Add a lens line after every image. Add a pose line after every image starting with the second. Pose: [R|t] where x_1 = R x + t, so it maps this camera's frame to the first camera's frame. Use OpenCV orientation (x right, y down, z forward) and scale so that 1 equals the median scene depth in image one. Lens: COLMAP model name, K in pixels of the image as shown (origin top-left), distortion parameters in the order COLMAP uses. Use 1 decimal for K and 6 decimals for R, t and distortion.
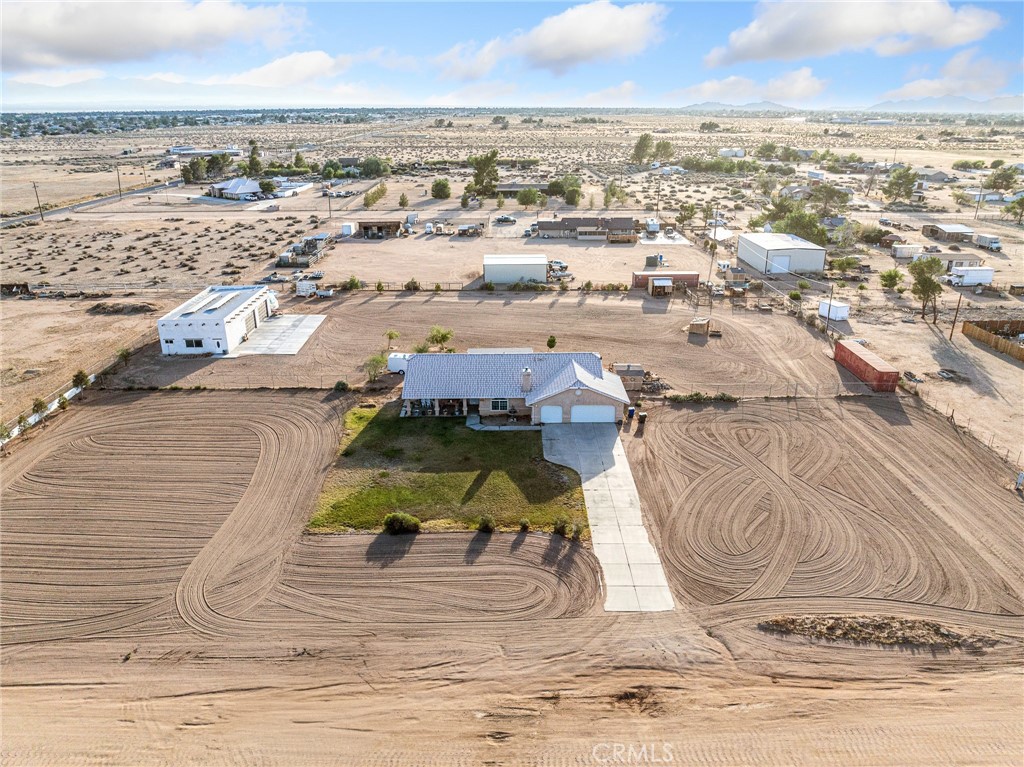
lens RADIAL K [[719.4, 0, 513.8], [0, 719.4, 386.1], [0, 0, 1]] dist [-0.045171, 0.007597]
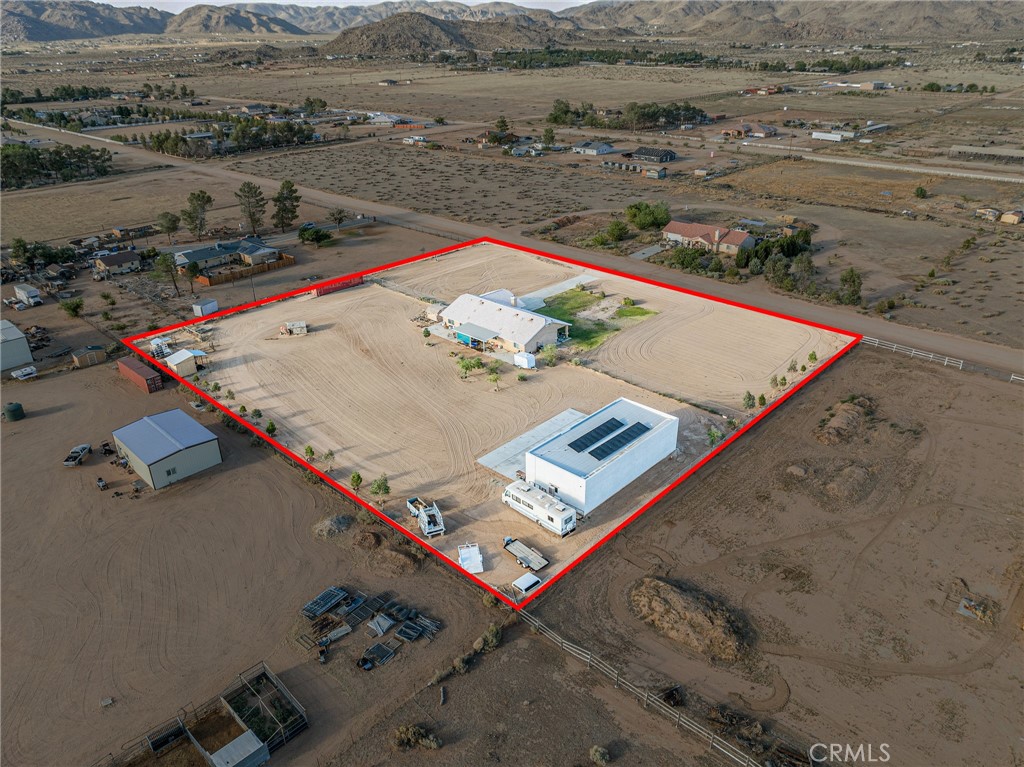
lens RADIAL K [[719.4, 0, 517.7], [0, 719.4, 378.2], [0, 0, 1]] dist [-0.045171, 0.007597]
pose [[-0.717936, -0.292101, 0.631858, -1.046636], [0.267739, 0.722003, 0.637987, -0.900682], [-0.642560, 0.627207, -0.440145, 1.701558]]
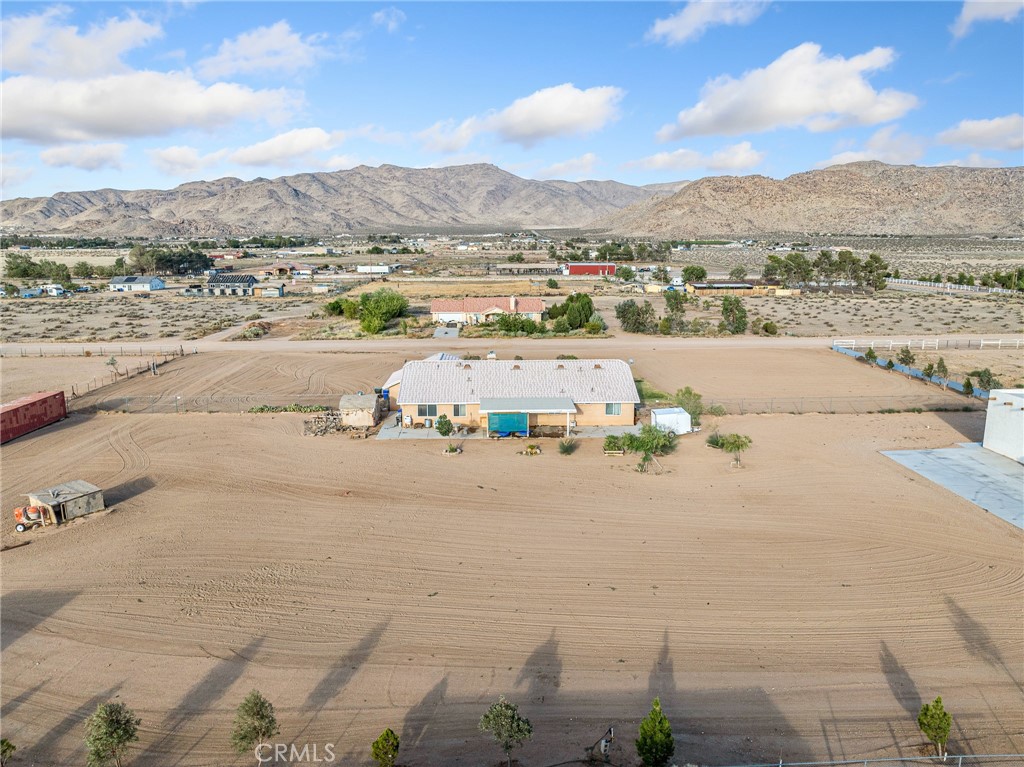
lens RADIAL K [[719.4, 0, 515.1], [0, 719.4, 381.9], [0, 0, 1]] dist [-0.045171, 0.007597]
pose [[-0.999618, 0.008023, -0.026462, 0.011557], [-0.007545, 0.841518, 0.540177, -0.462995], [0.026602, 0.540170, -0.841135, 1.648393]]
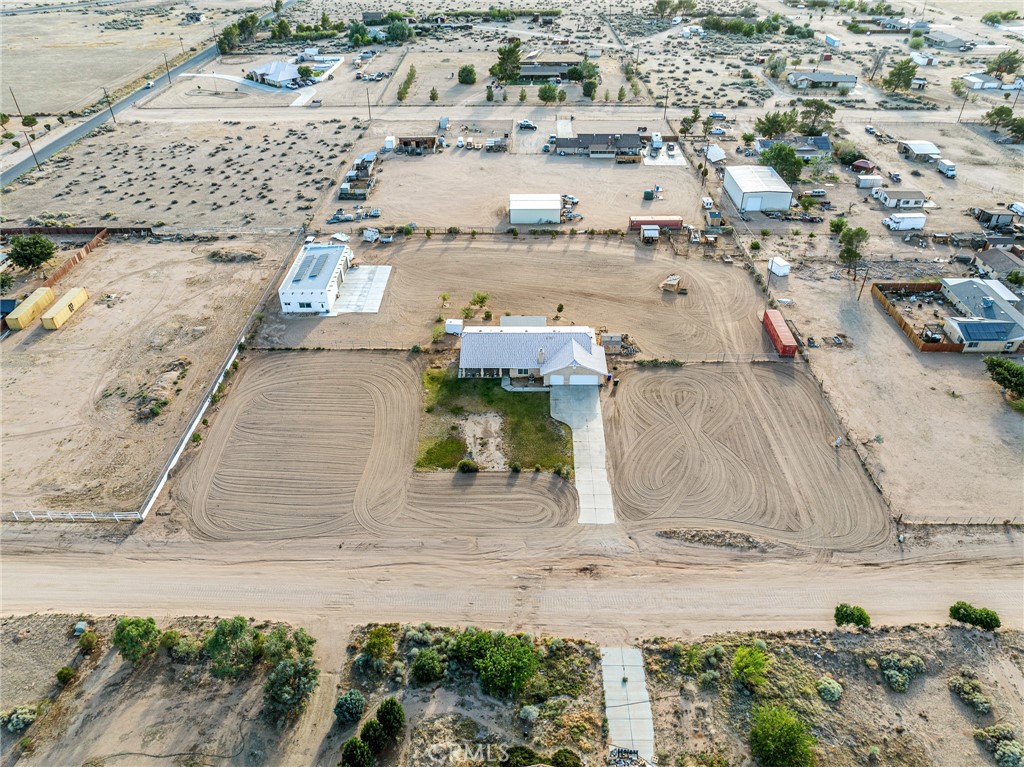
lens RADIAL K [[719.4, 0, 514.2], [0, 719.4, 382.6], [0, 0, 1]] dist [-0.045171, 0.007597]
pose [[0.999652, 0.012119, -0.023449, -0.002603], [-0.005789, 0.967397, 0.253197, -0.304304], [0.025753, -0.252973, 0.967131, -0.438606]]
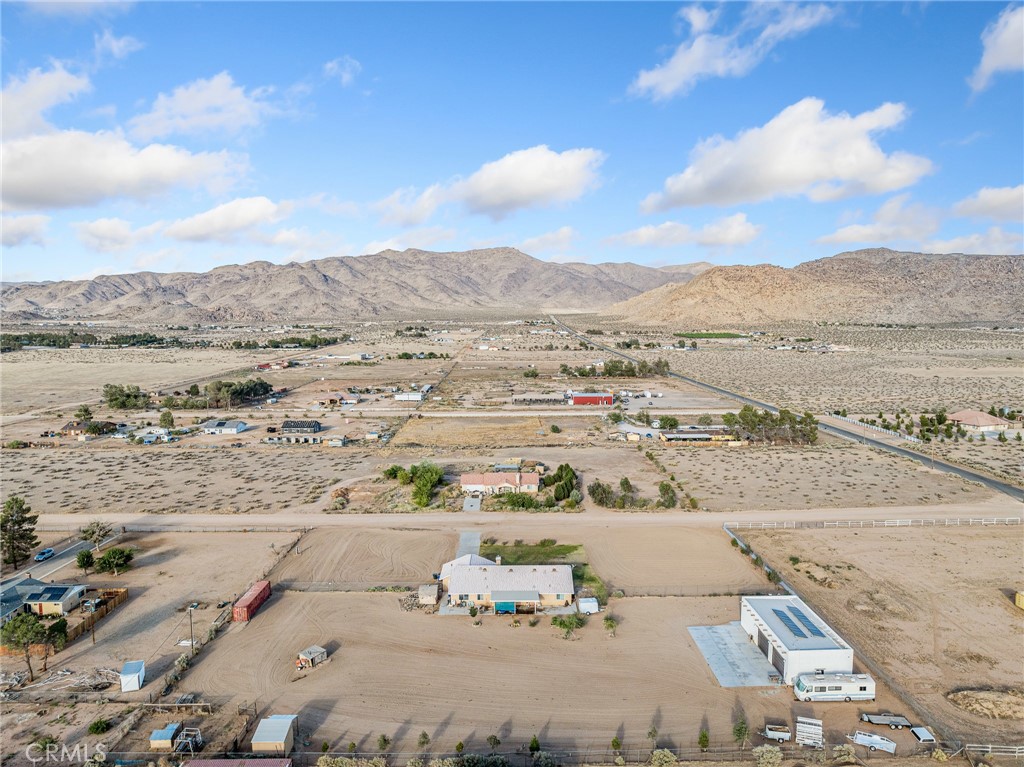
lens RADIAL K [[719.4, 0, 515.0], [0, 719.4, 385.4], [0, 0, 1]] dist [-0.045171, 0.007597]
pose [[-0.999989, 0.004122, 0.002015, -0.024719], [0.004587, 0.890742, 0.454487, -1.074373], [0.000079, 0.454491, -0.890751, 2.129847]]
